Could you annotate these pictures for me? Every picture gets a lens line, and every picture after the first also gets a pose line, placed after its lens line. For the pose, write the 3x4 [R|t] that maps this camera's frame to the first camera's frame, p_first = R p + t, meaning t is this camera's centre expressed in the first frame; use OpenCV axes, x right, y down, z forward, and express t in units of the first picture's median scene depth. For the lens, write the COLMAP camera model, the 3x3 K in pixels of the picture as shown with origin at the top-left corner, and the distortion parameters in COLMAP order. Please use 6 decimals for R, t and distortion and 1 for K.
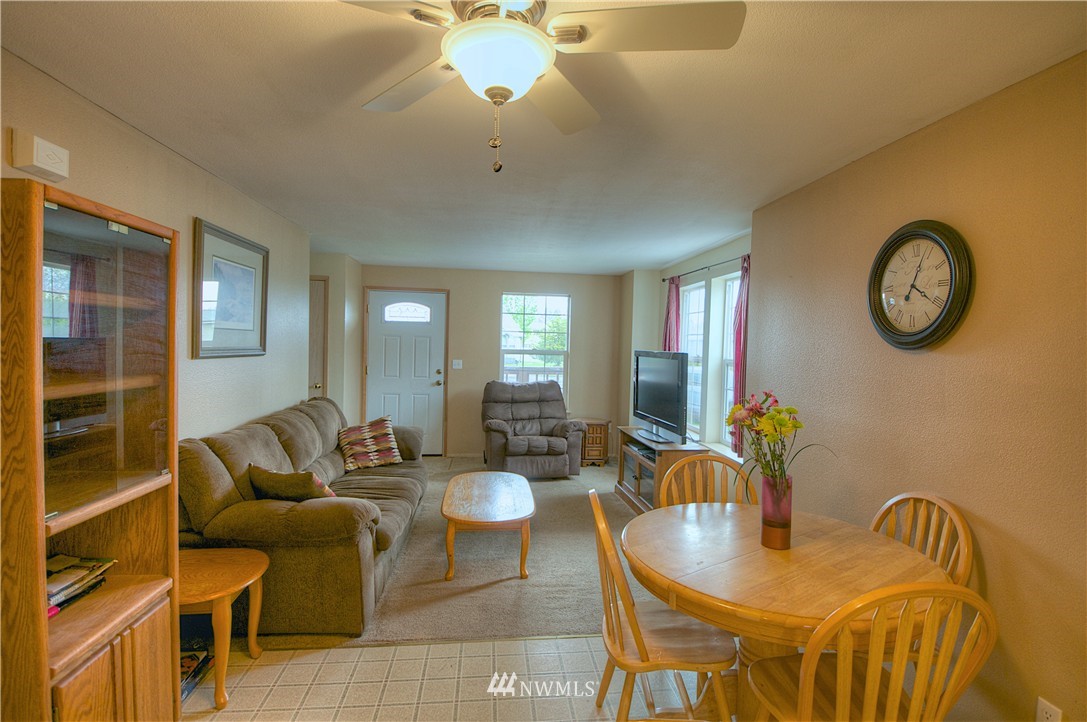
lens RADIAL K [[518.2, 0, 543.5], [0, 518.2, 361.0], [0, 0, 1]] dist [0.016310, -0.031013]
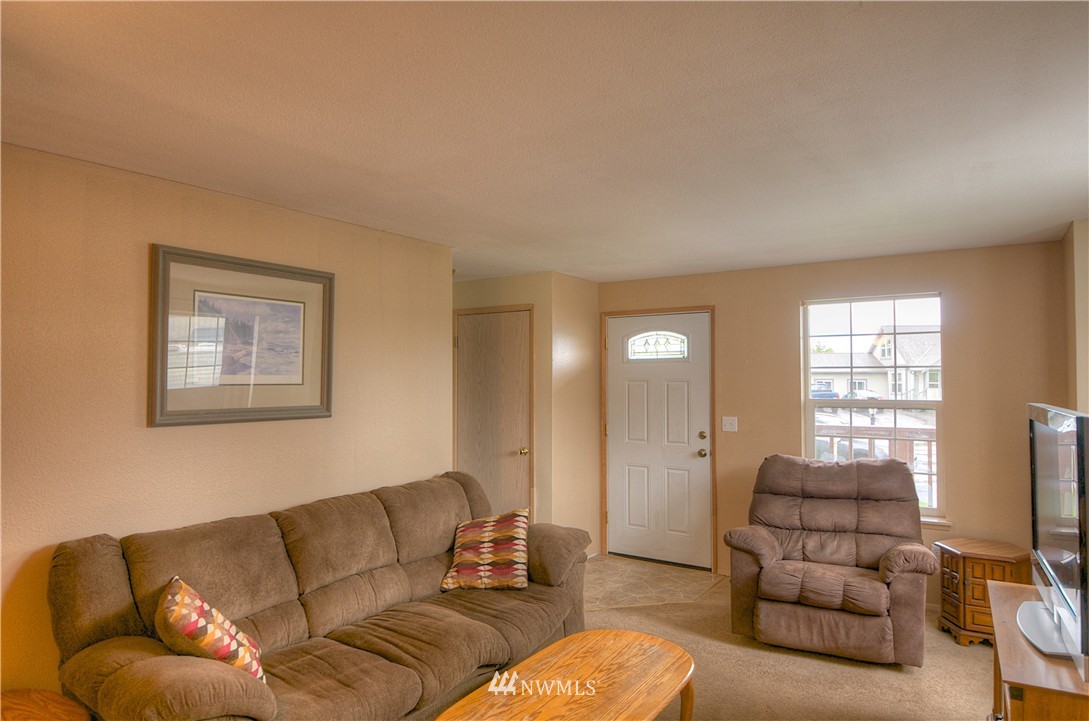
lens RADIAL K [[649.2, 0, 559.3], [0, 649.2, 366.4], [0, 0, 1]] dist [0.046870, -0.050290]
pose [[0.770079, -0.038157, -0.636807, 0.212972], [-0.001196, 0.998121, -0.061254, -0.017589], [0.637948, 0.047932, 0.768587, 0.329638]]
